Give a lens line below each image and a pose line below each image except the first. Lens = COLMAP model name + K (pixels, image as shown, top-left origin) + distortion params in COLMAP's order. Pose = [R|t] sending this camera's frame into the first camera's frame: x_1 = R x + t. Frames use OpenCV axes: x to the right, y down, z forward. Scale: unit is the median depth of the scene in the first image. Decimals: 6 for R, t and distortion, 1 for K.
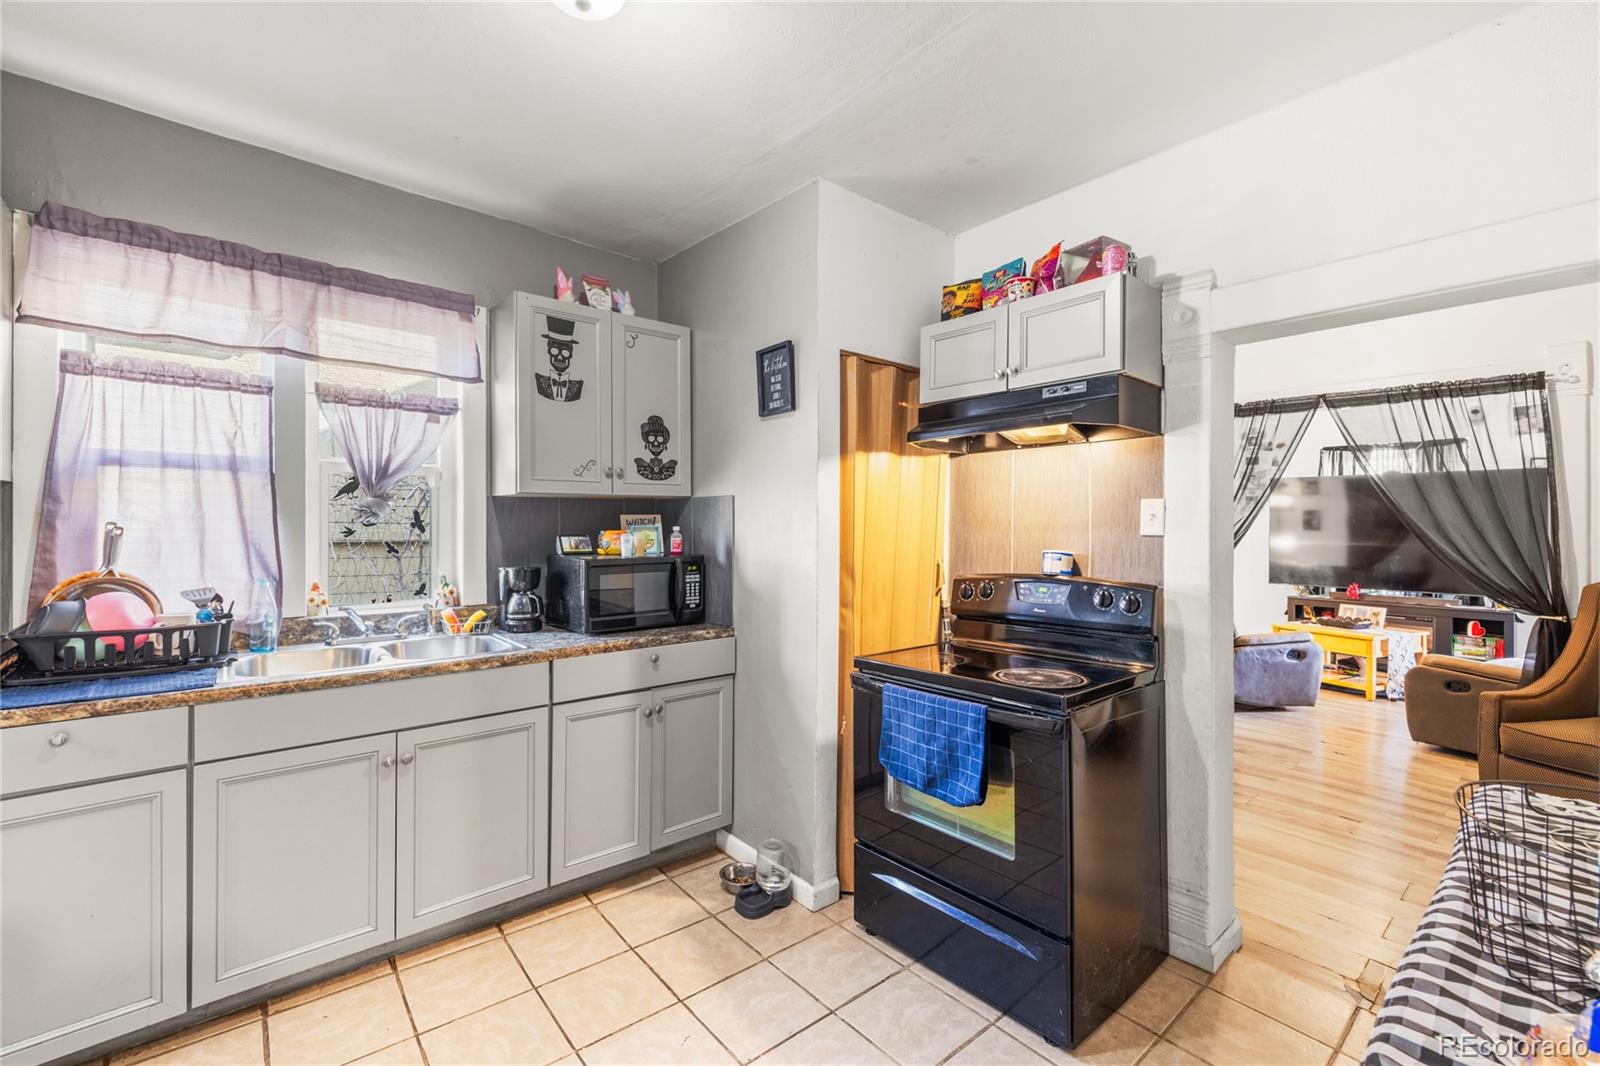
lens RADIAL K [[675.4, 0, 794.2], [0, 675.4, 526.6], [0, 0, 1]] dist [-0.004552, -0.000265]
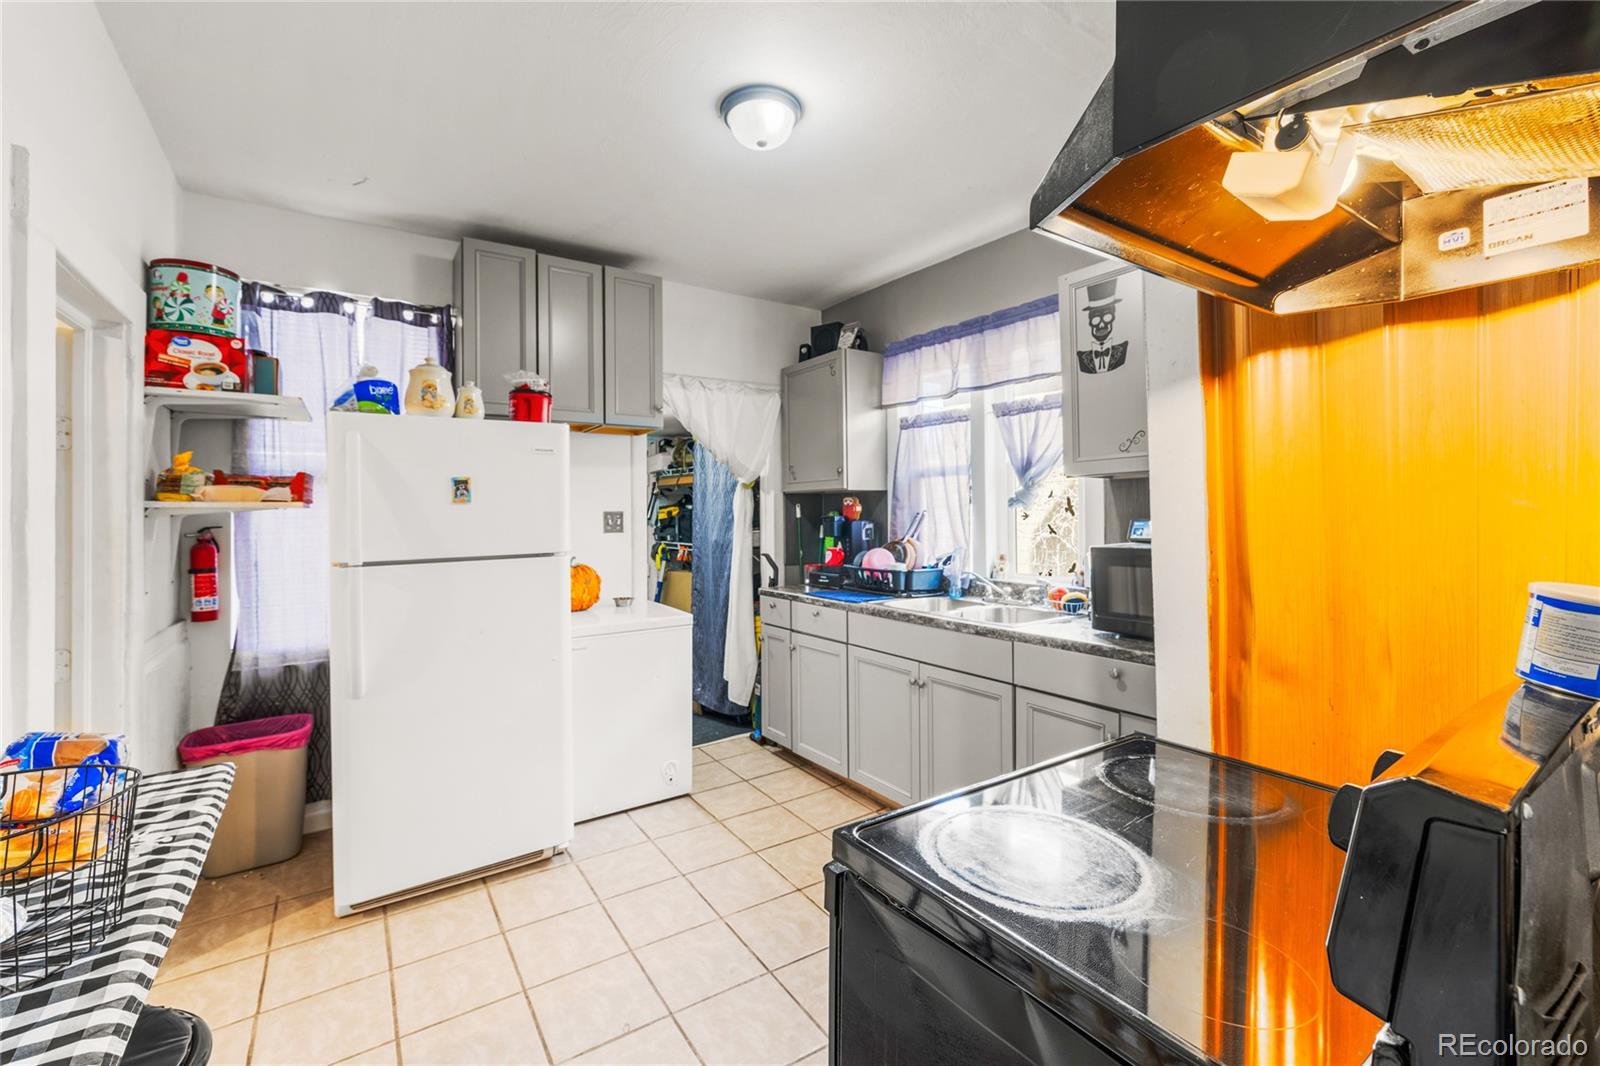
lens RADIAL K [[675.4, 0, 797.0], [0, 675.4, 516.6], [0, 0, 1]] dist [-0.004552, -0.000265]
pose [[-0.103457, 0.000753, -0.994634, 0.660044], [0.004728, 0.999989, 0.000265, 0.007266], [0.994623, -0.004675, -0.103459, 0.745831]]
